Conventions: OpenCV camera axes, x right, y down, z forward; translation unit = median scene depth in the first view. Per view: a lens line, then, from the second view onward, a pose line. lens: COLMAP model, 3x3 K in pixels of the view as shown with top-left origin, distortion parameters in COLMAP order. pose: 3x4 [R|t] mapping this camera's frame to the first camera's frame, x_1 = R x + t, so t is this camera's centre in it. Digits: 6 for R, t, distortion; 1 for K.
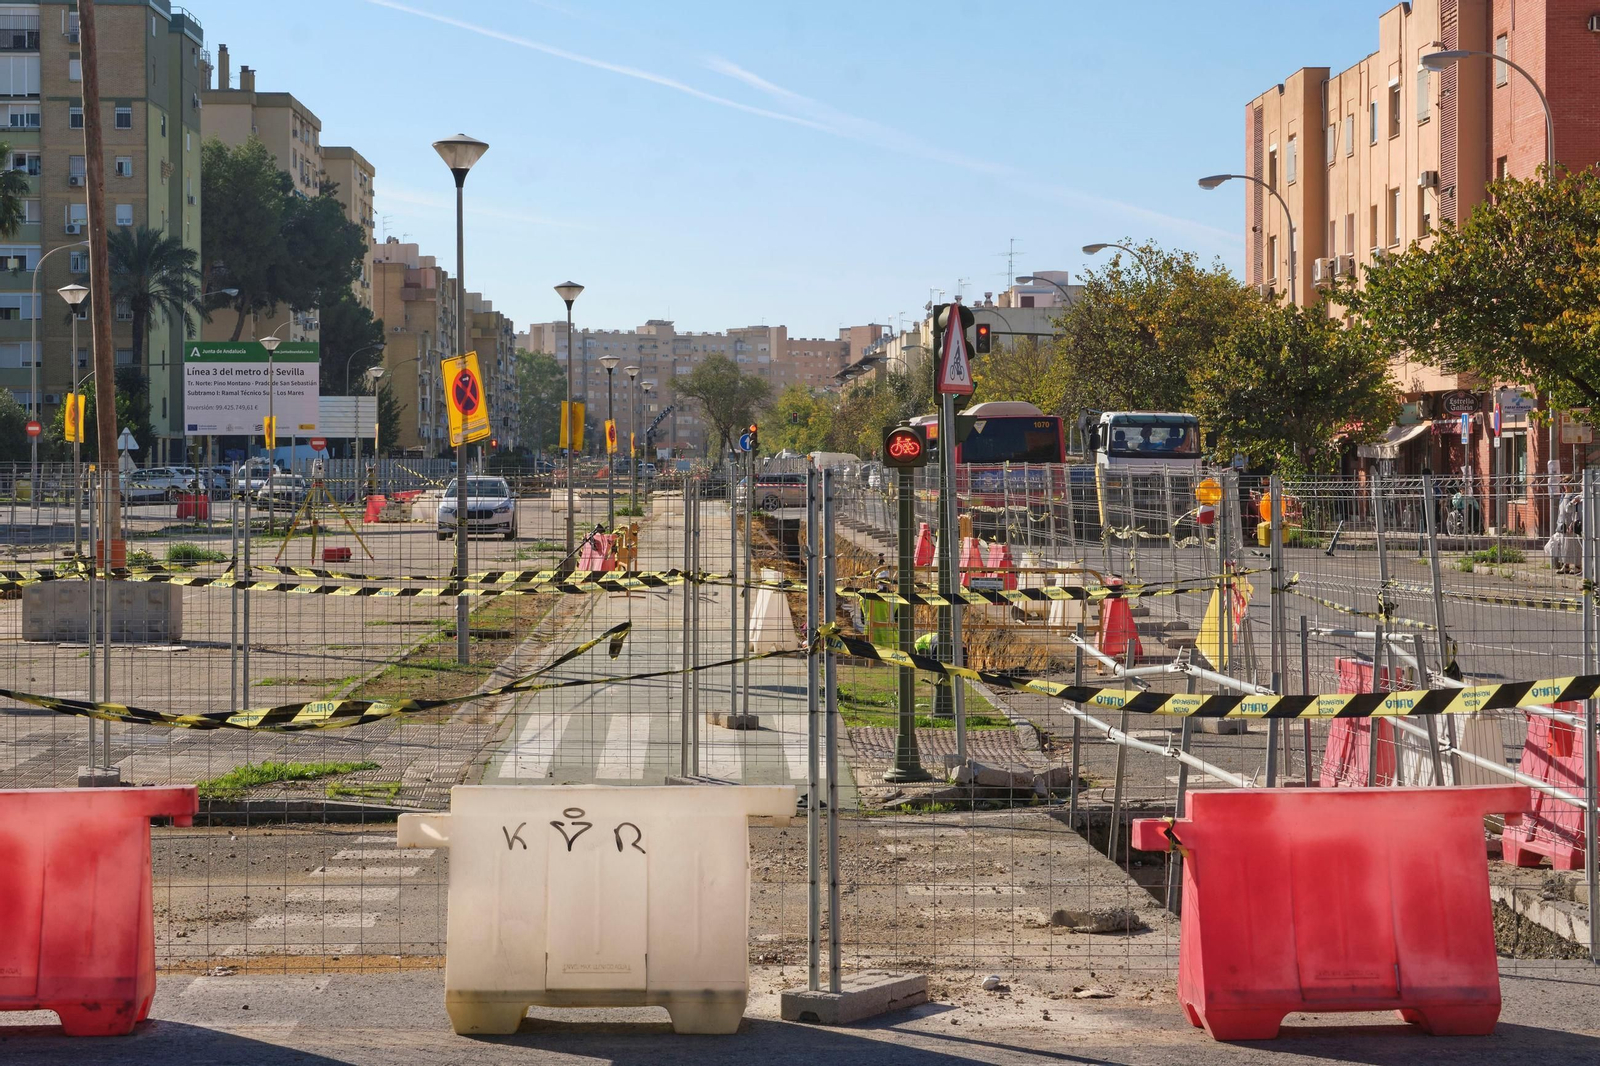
lens RADIAL K [[3309.7, 0, 780.0], [0, 3309.7, 447.1], [0, 0, 1]] dist [0.098946, 0.000000]
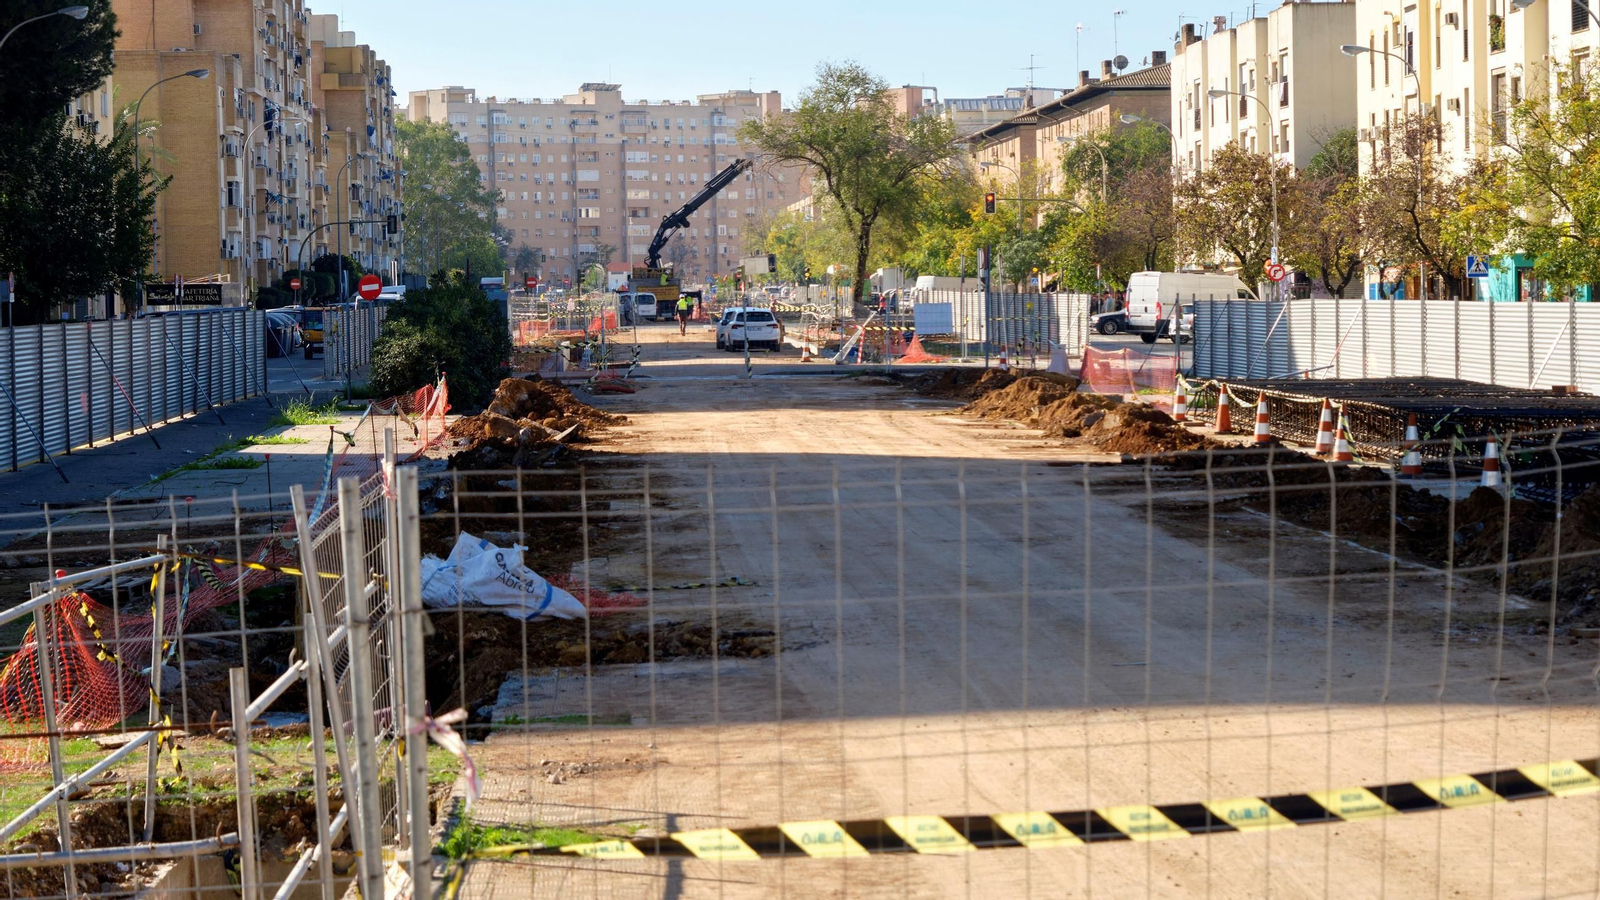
lens RADIAL K [[4247.6, 0, 799.4], [0, 4247.6, 450.2], [0, 0, 1]] dist [-0.035164, 0.000000]
pose [[0.999696, -0.017368, 0.017495, -0.131029], [0.016603, 0.998939, 0.042966, 0.000142], [-0.018222, -0.042662, 0.998923, 1.404381]]
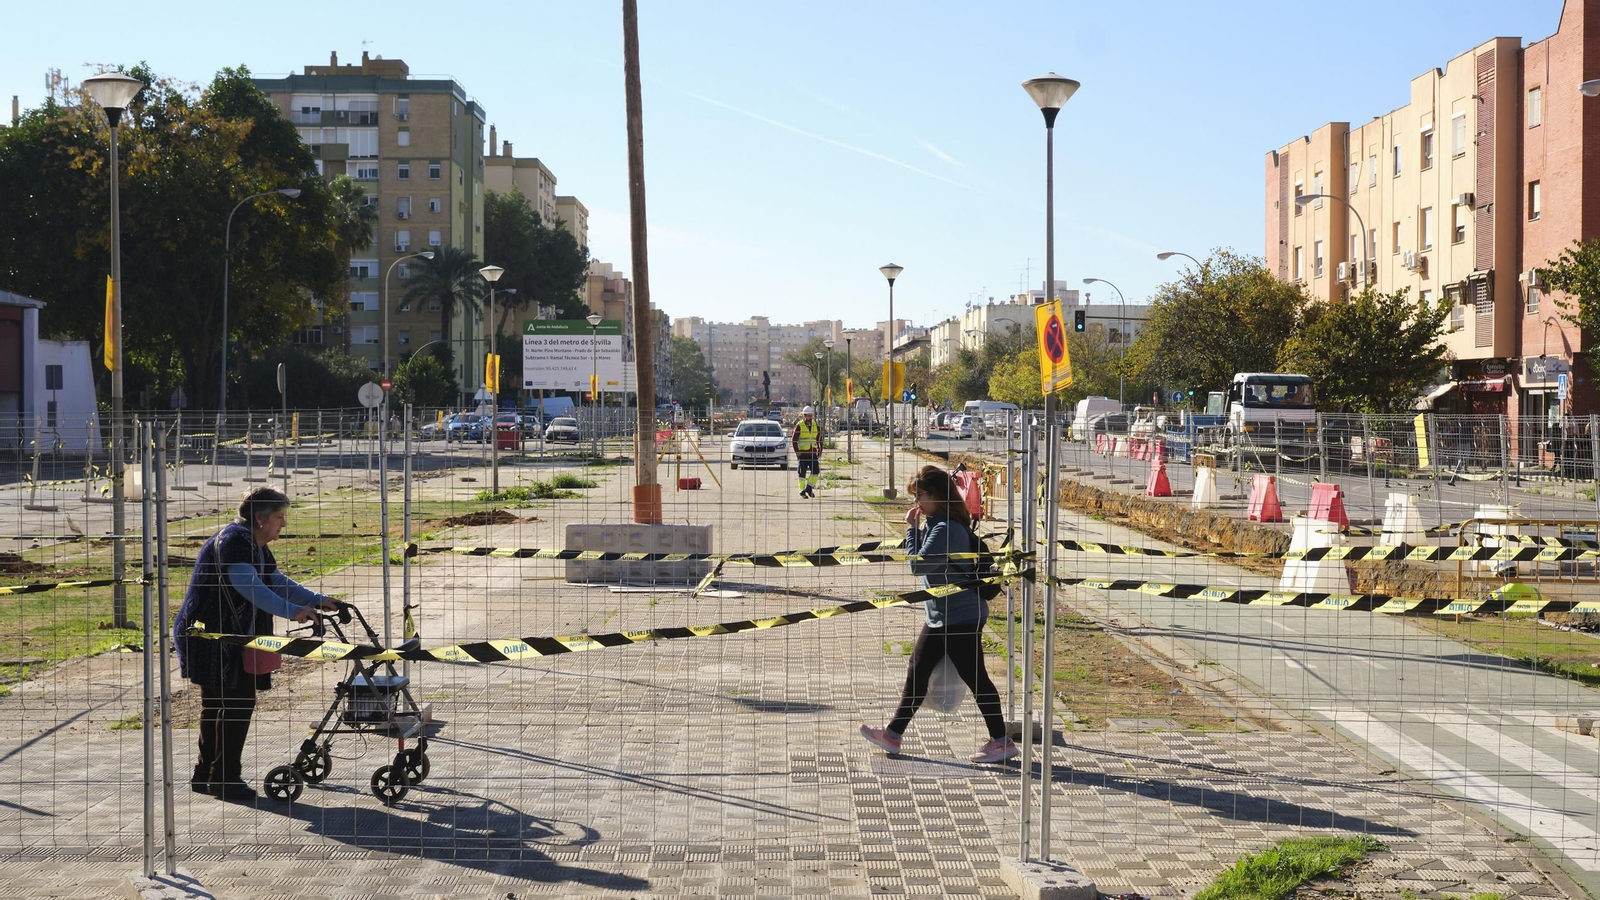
lens RADIAL K [[2160.0, 0, 799.4], [0, 2160.0, 455.0], [0, 0, 1]] dist [-0.026207, 0.000000]
pose [[0.999906, 0.003544, -0.013248, -0.052506], [-0.003206, 0.999672, 0.025420, 0.000485], [0.013334, -0.025375, 0.999589, 0.119234]]
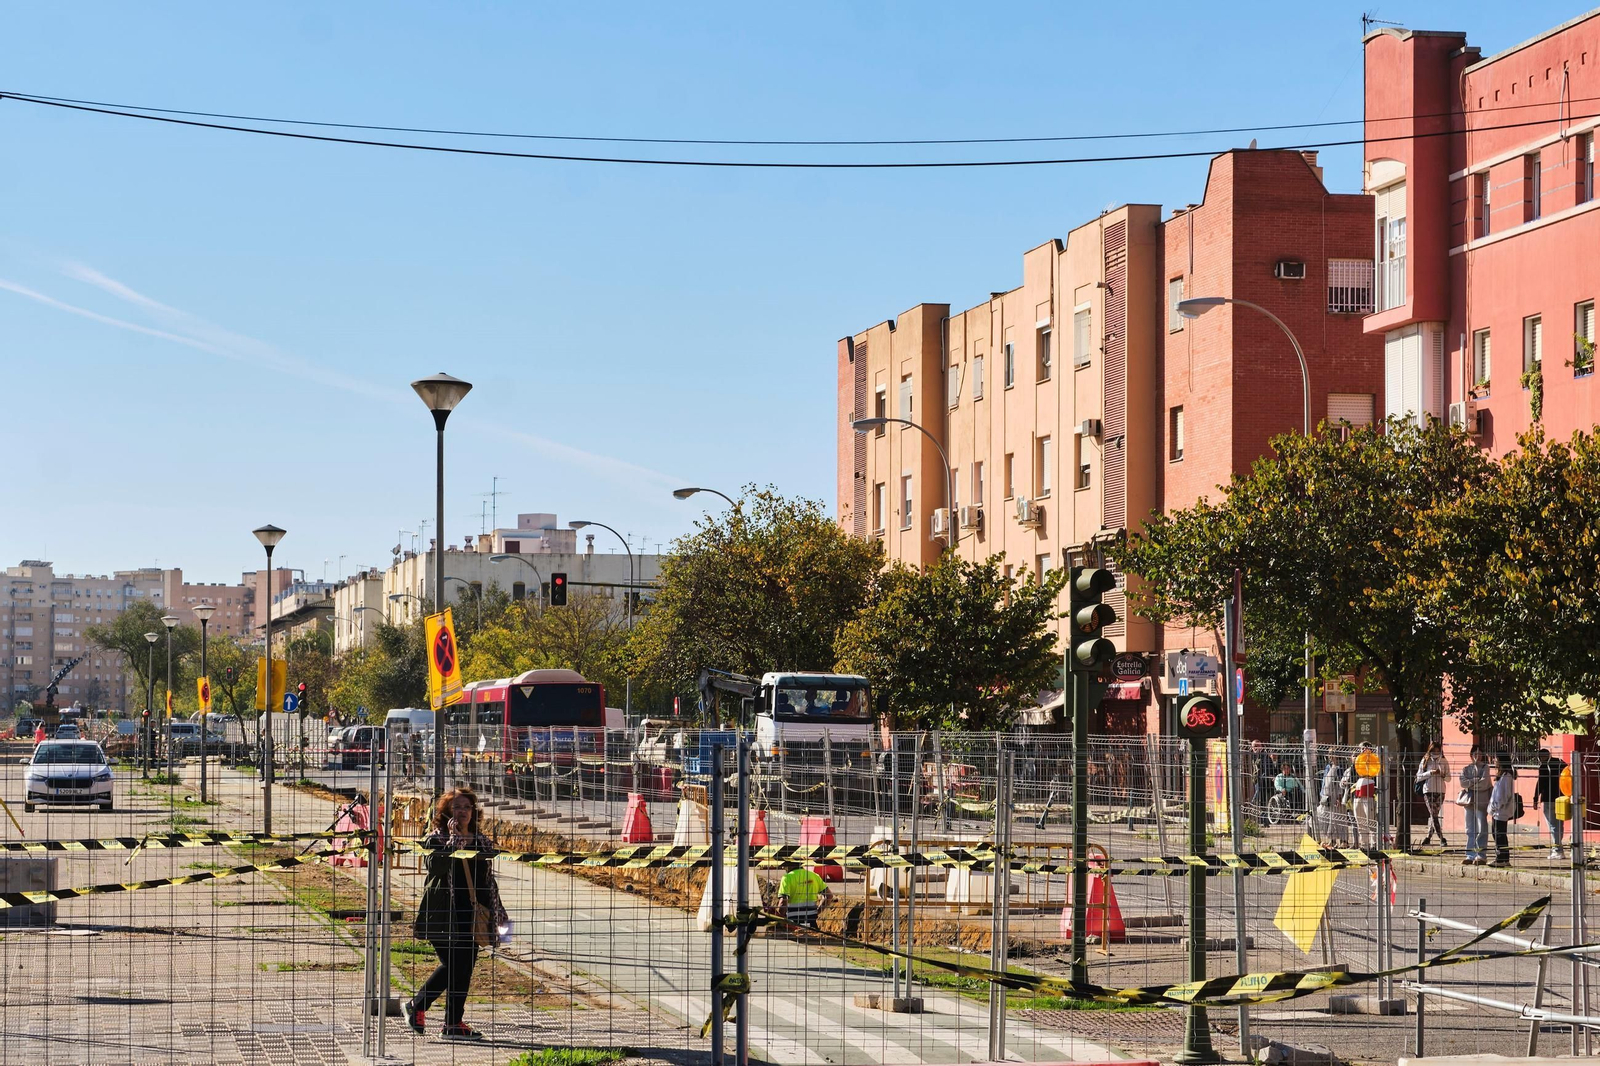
lens RADIAL K [[3688.7, 0, 823.4], [0, 3688.7, 572.4], [0, 0, 1]] dist [0.126274, 0.000000]
pose [[0.984093, 0.012970, 0.177182, -0.056580], [-0.006473, 0.999287, -0.037198, -0.000346], [-0.177538, 0.035460, 0.983475, -0.010508]]
